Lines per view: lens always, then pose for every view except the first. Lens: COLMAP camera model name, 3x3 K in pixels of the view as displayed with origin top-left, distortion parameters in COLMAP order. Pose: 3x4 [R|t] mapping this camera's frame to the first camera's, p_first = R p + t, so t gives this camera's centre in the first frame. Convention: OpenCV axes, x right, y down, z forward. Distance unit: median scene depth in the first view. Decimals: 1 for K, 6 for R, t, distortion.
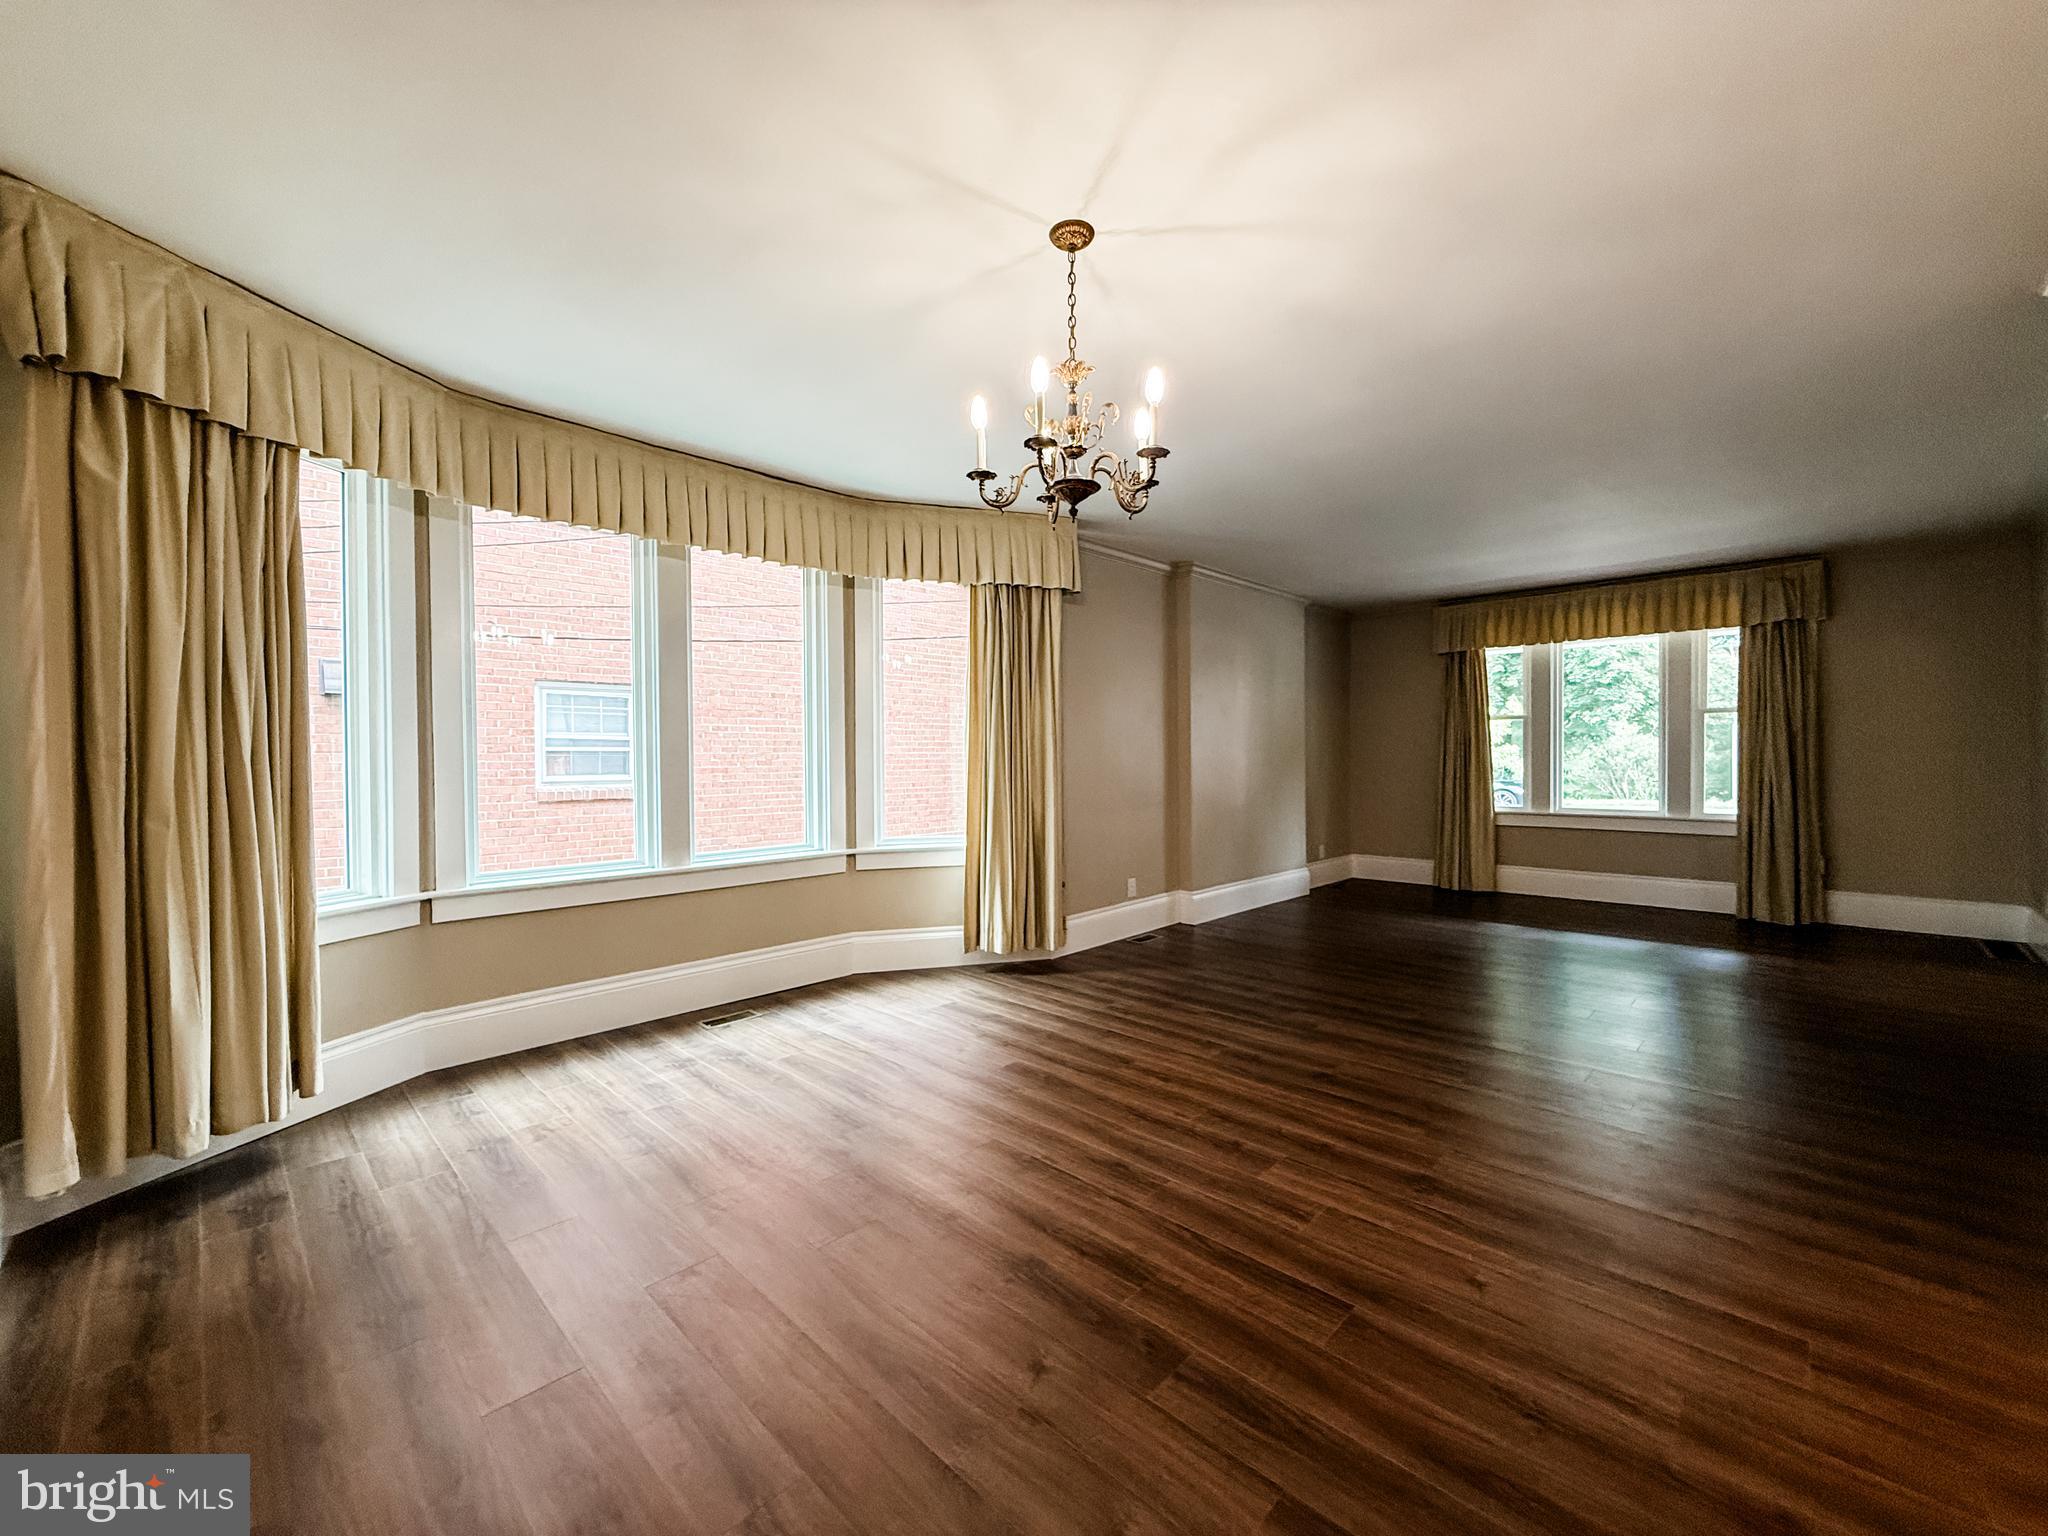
lens RADIAL K [[817.9, 0, 1013.4], [0, 817.9, 770.4], [0, 0, 1]] dist [0.000050, -0.000161]
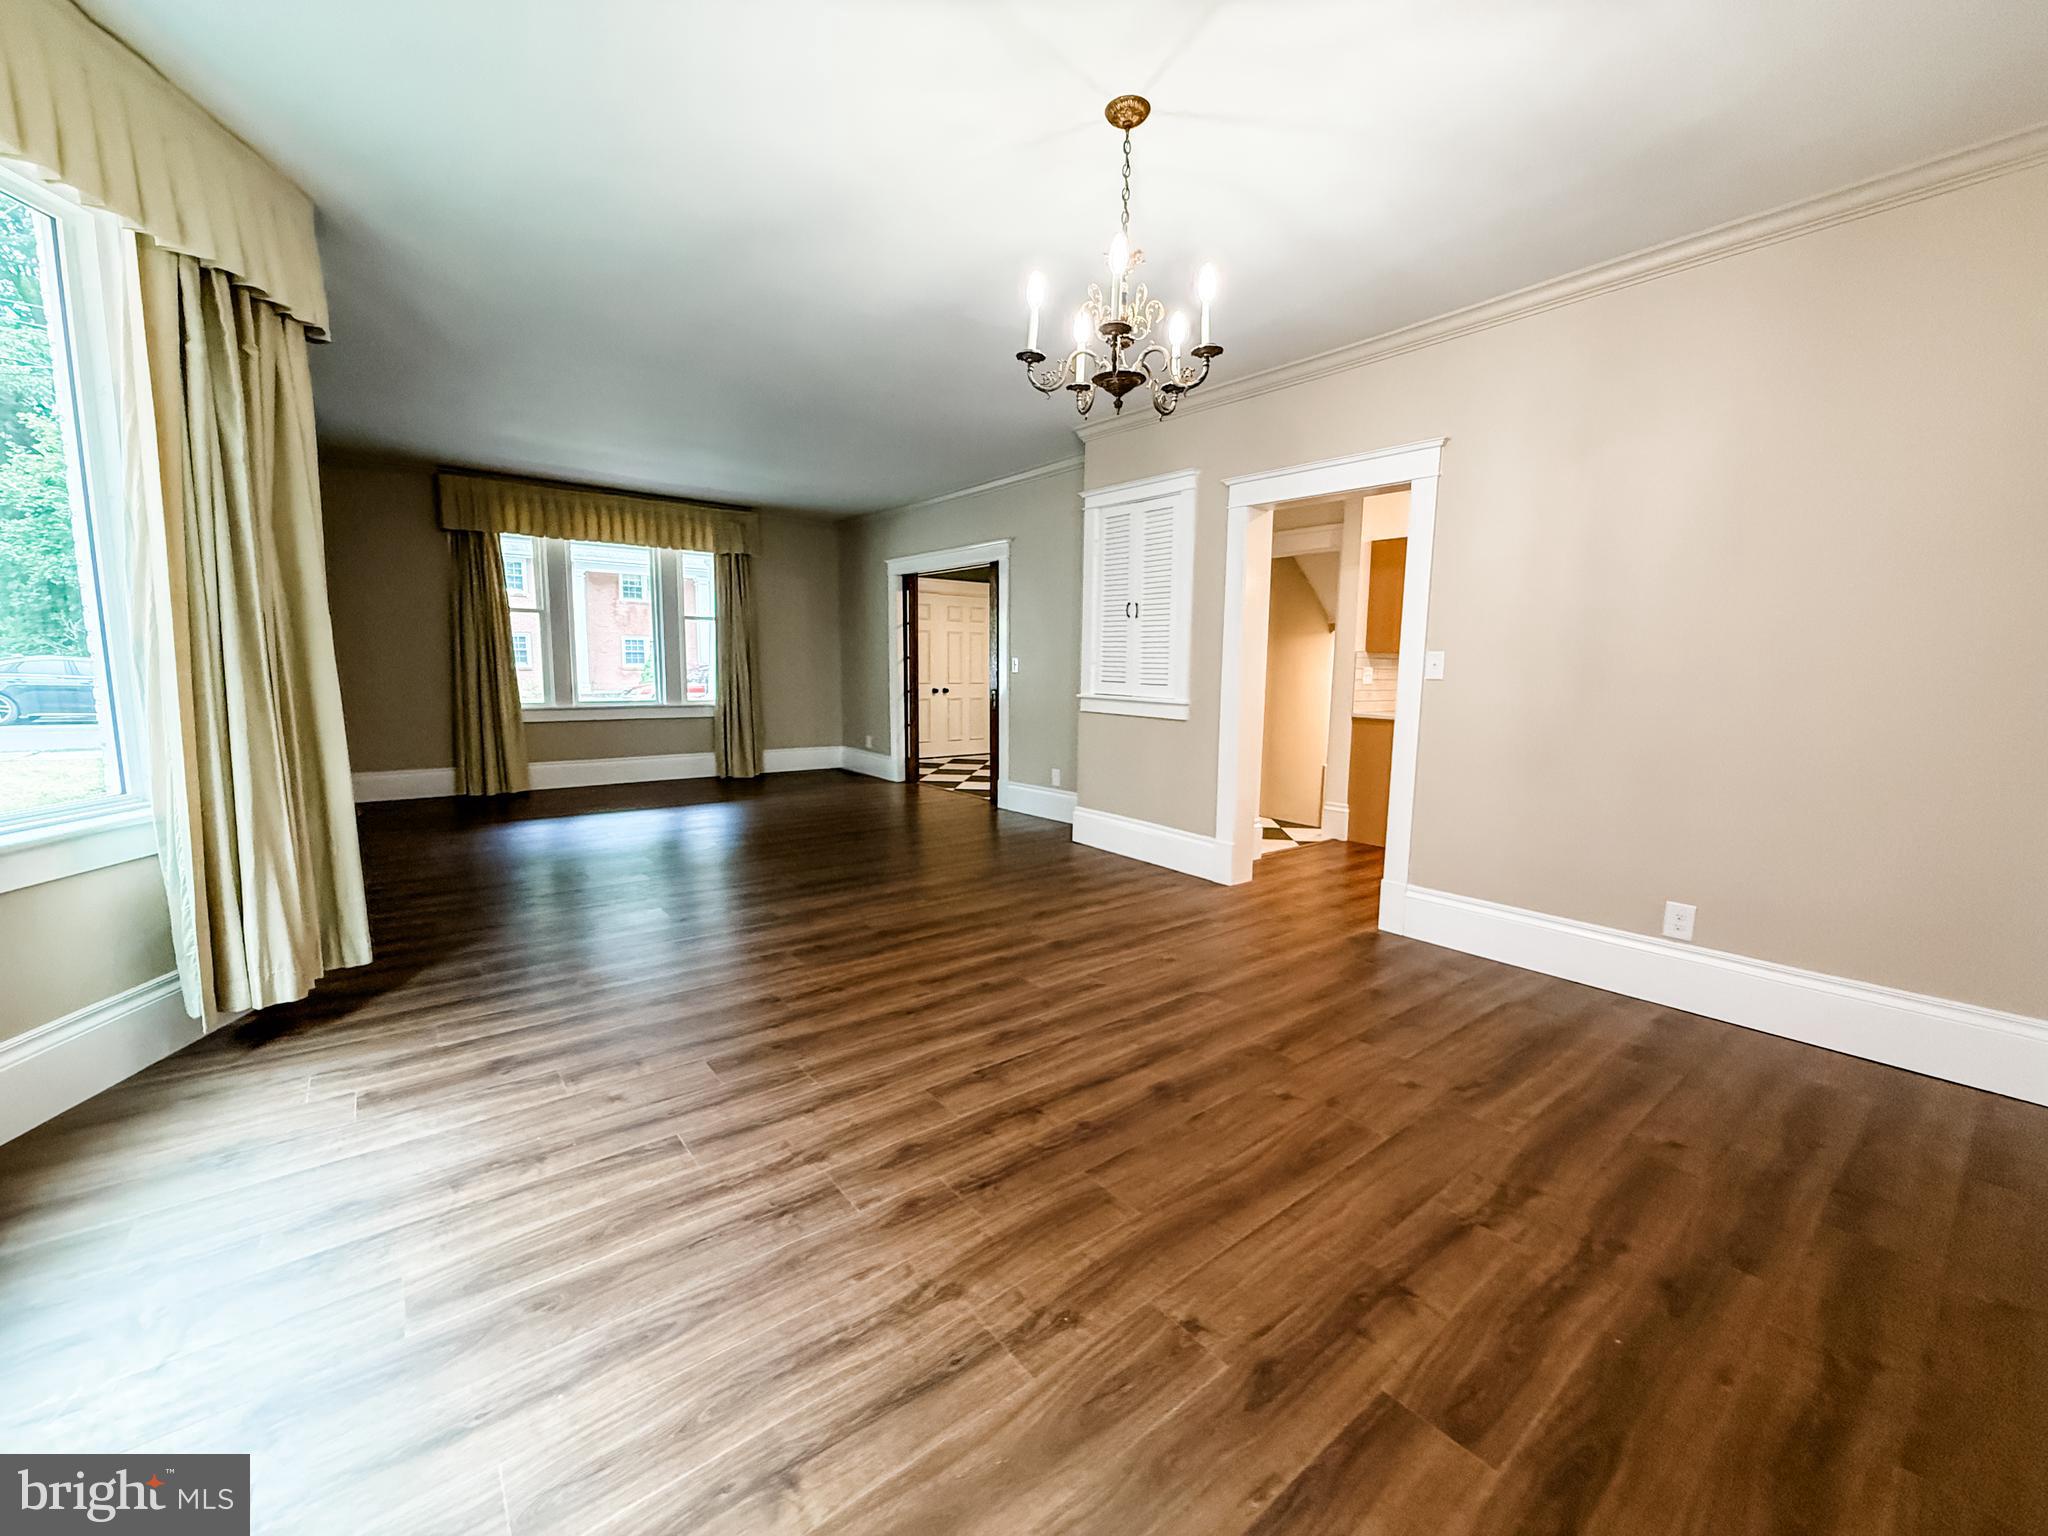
lens RADIAL K [[817.9, 0, 1032.8], [0, 817.9, 767.8], [0, 0, 1]] dist [0.000050, -0.000161]
pose [[0.115862, -0.117182, 0.986329, -0.478685], [0.000196, 0.993019, 0.117954, 0.010278], [-0.993265, -0.013473, 0.115076, 0.470201]]
